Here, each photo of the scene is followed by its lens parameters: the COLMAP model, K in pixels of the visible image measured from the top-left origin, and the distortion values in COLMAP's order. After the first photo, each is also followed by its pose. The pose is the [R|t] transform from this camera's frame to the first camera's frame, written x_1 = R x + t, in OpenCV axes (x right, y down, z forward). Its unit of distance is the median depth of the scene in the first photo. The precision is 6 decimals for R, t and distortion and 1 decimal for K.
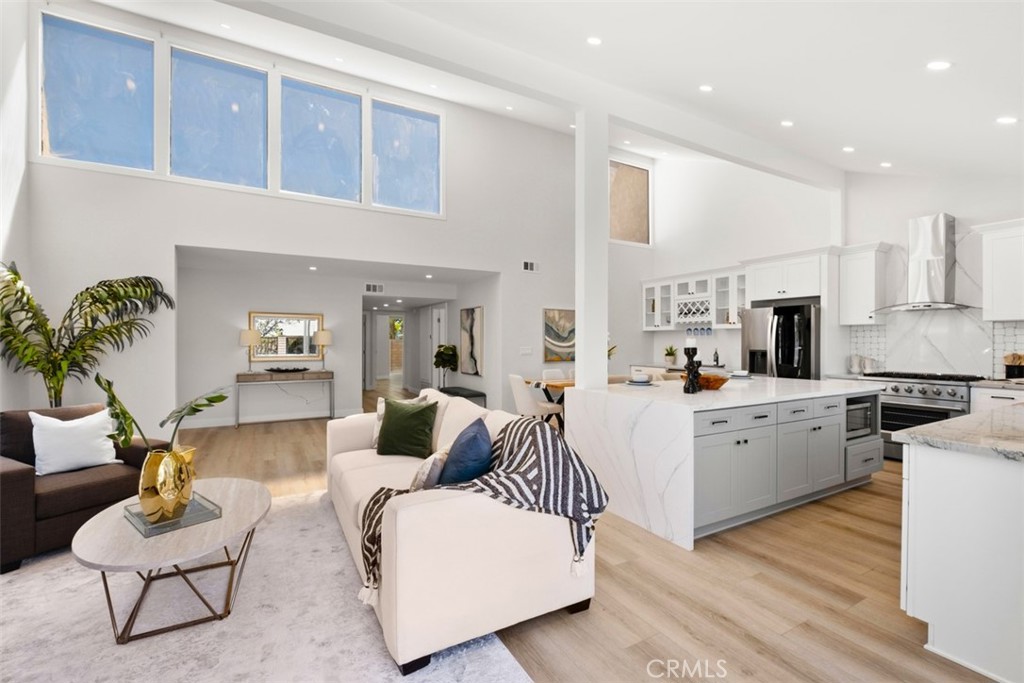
lens RADIAL K [[443.3, 0, 514.7], [0, 443.3, 344.0], [0, 0, 1]] dist [-0.001262, -0.001835]
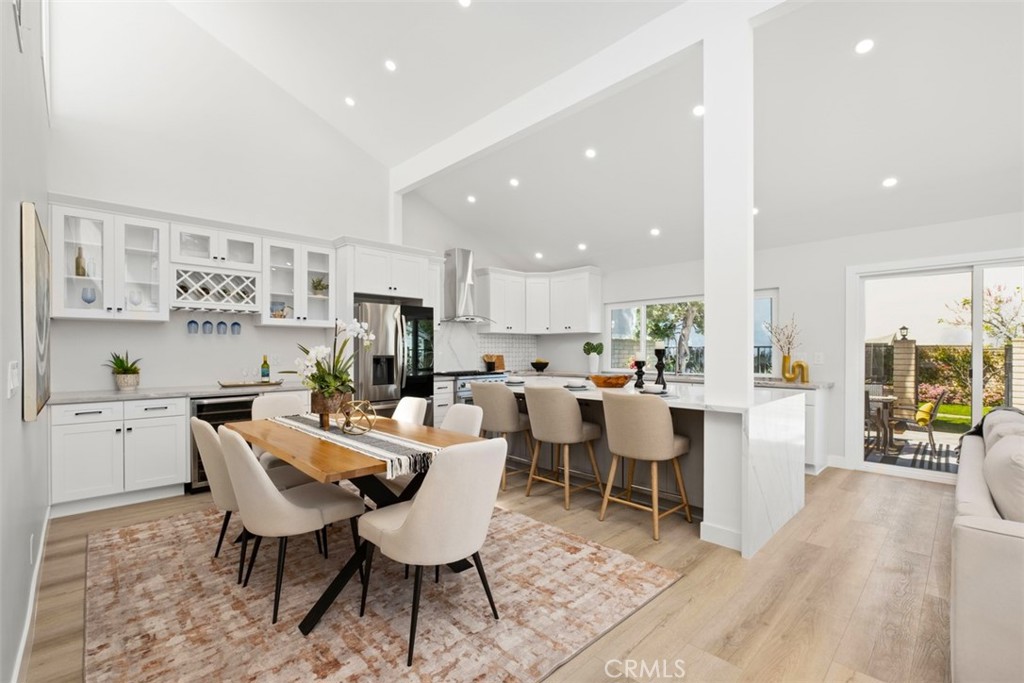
lens RADIAL K [[443.3, 0, 503.7], [0, 443.3, 354.5], [0, 0, 1]] dist [-0.001262, -0.001835]
pose [[-0.250499, -0.008777, 0.968077, -0.247047], [0.007259, 0.999914, 0.010944, 0.003932], [-0.968090, 0.009768, -0.250414, 0.829367]]
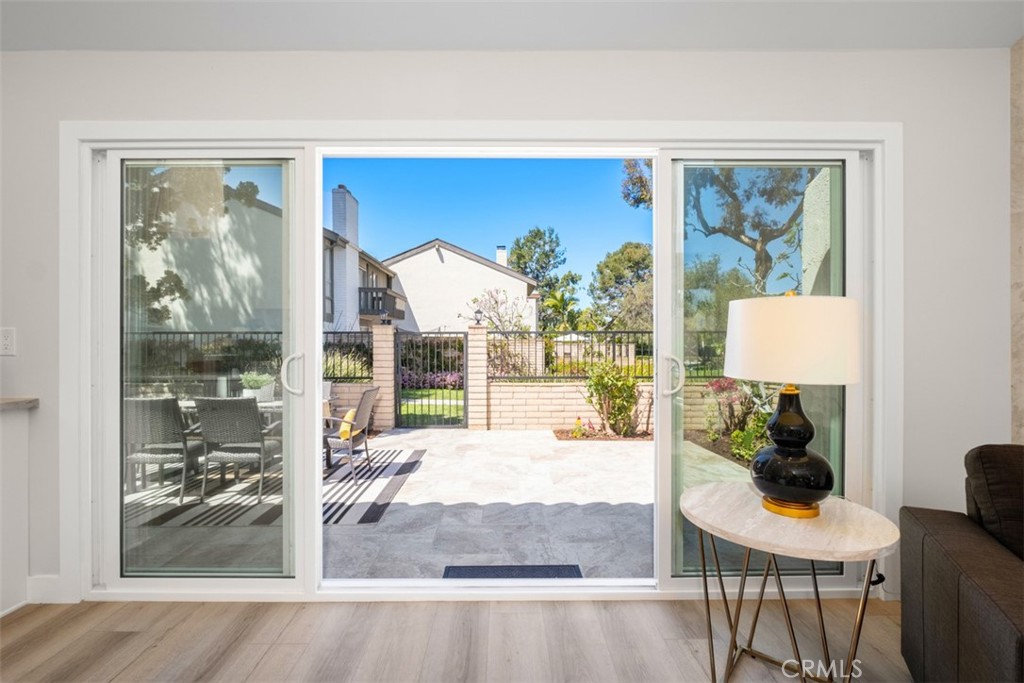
lens RADIAL K [[443.3, 0, 506.0], [0, 443.3, 345.9], [0, 0, 1]] dist [-0.001262, -0.001835]
pose [[-0.874713, -0.000802, 0.484640, -0.113351], [0.005303, 0.999923, 0.011226, 0.022332], [-0.484612, 0.012390, -0.874642, 0.285447]]
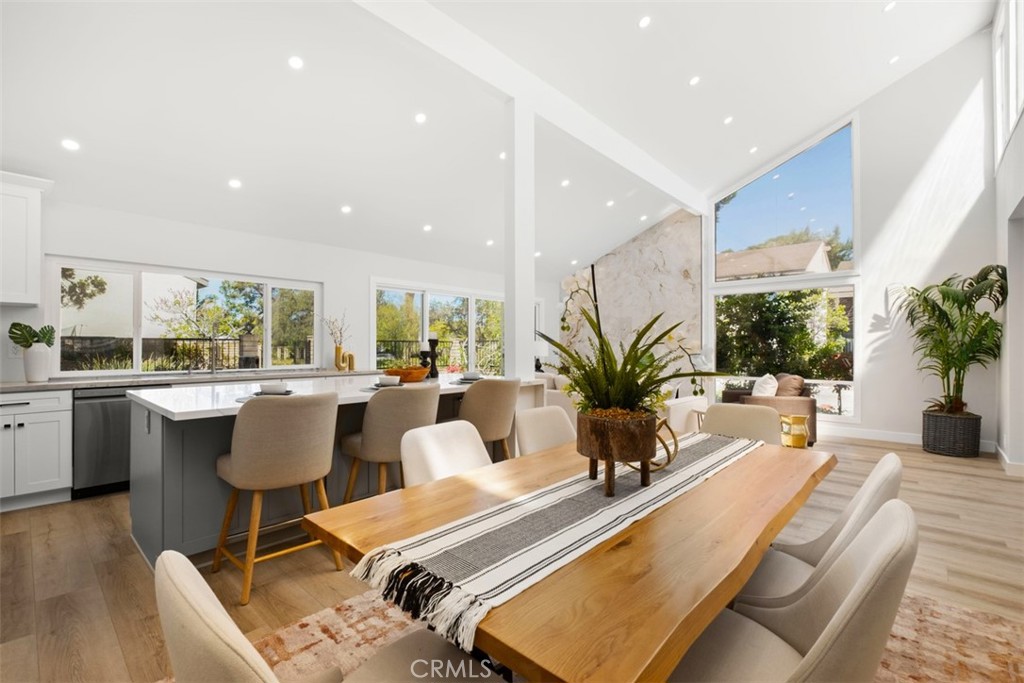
lens RADIAL K [[443.3, 0, 510.8], [0, 443.3, 343.2], [0, 0, 1]] dist [-0.001262, -0.001835]
pose [[-0.947727, -0.002305, -0.319075, 0.274198], [-0.002950, 0.999994, 0.001537, 0.008367], [0.319069, 0.002398, -0.947728, 1.034372]]
